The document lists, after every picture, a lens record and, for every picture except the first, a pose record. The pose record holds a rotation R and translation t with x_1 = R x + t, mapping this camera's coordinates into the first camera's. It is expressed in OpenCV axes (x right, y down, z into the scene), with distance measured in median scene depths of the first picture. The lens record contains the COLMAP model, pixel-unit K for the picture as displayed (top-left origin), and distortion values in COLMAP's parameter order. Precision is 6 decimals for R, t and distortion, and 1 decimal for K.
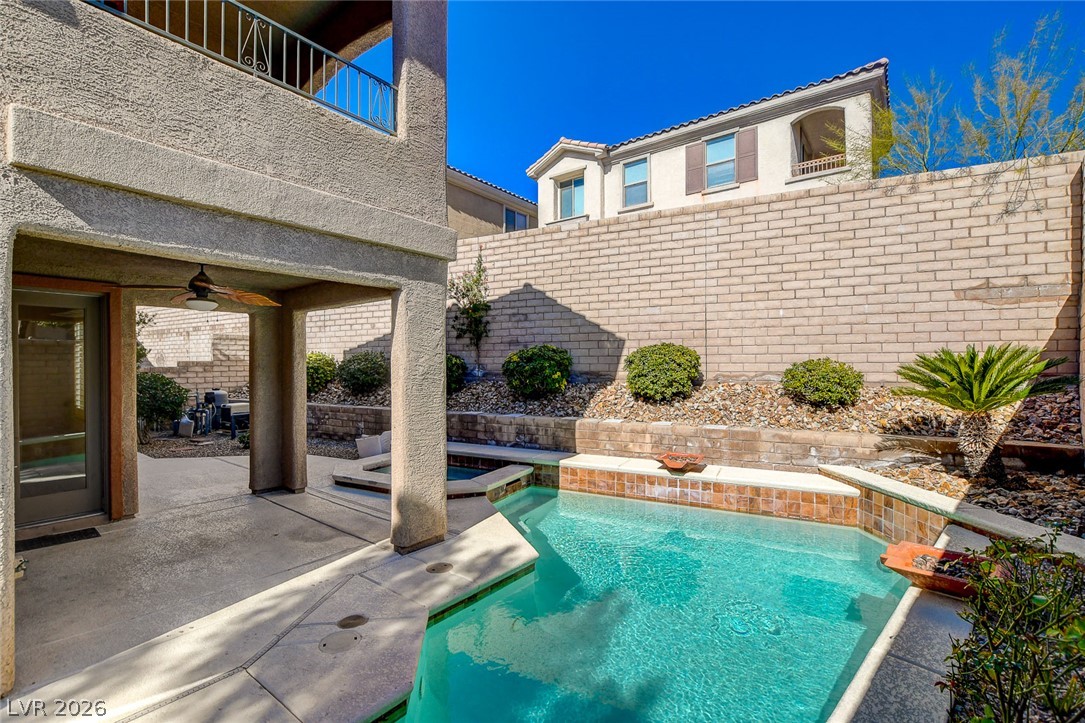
lens RADIAL K [[471.4, 0, 550.3], [0, 471.4, 368.0], [0, 0, 1]] dist [-0.016076, 0.001194]
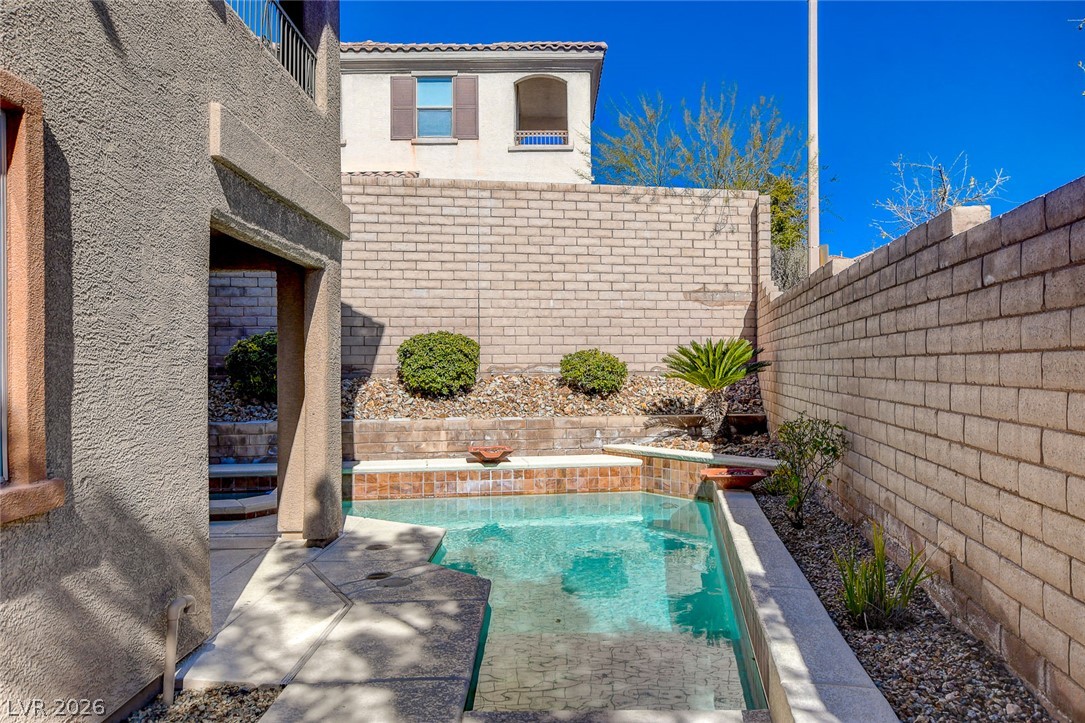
lens RADIAL K [[779.0, 0, 542.5], [0, 779.0, 361.5], [0, 0, 1]] dist [-0.004772, -0.000326]
pose [[0.800097, 0.000766, 0.599870, -0.525574], [0.008523, 0.999884, -0.012645, 0.026114], [-0.599810, 0.015230, 0.799998, -0.312323]]
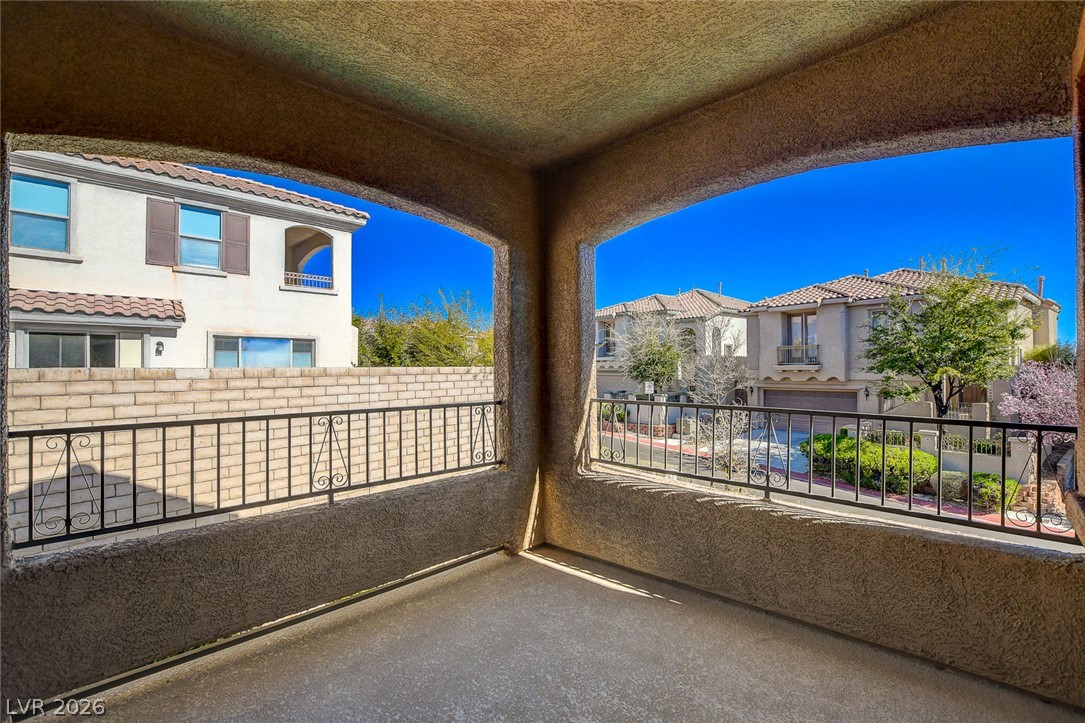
lens RADIAL K [[485.7, 0, 550.3], [0, 485.7, 359.0], [0, 0, 1]] dist [-0.023864, -0.000082]
pose [[0.132602, 0.019391, 0.990980, -0.674247], [0.012874, 0.999691, -0.021284, -0.373234], [-0.991086, 0.015580, 0.132311, 0.538836]]
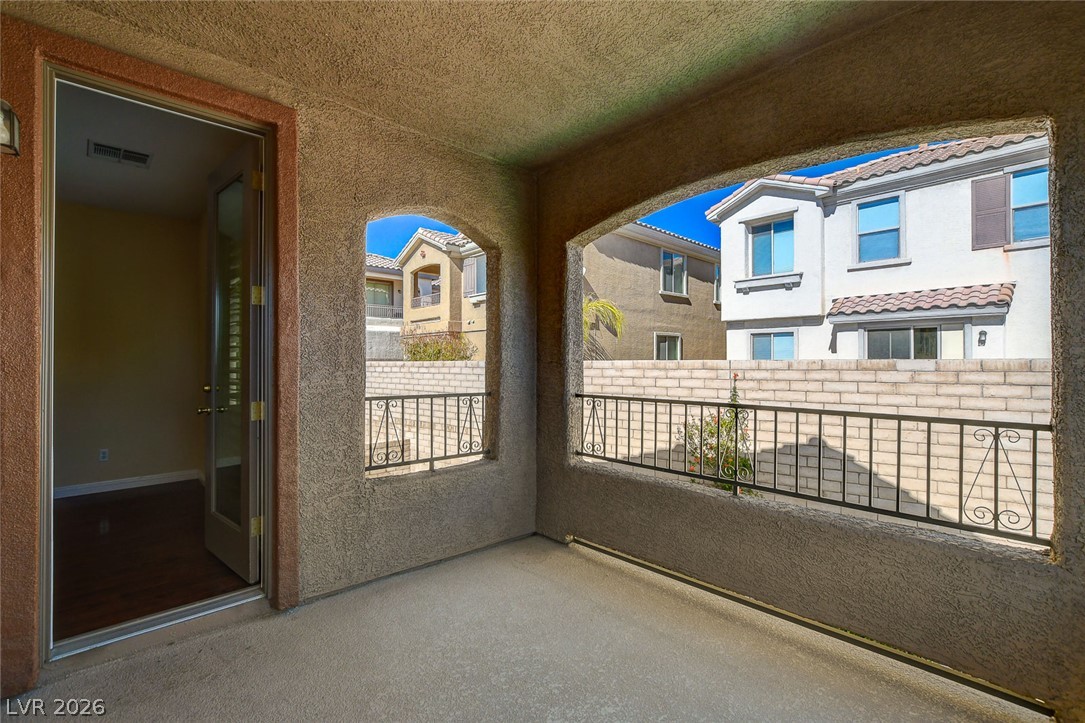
lens RADIAL K [[471.4, 0, 550.3], [0, 471.4, 368.0], [0, 0, 1]] dist [-0.016076, 0.001194]
pose [[0.986605, 0.001692, -0.163118, -0.409282], [-0.000746, 0.999983, 0.005855, -0.372718], [0.163125, -0.005655, 0.986589, 0.404088]]
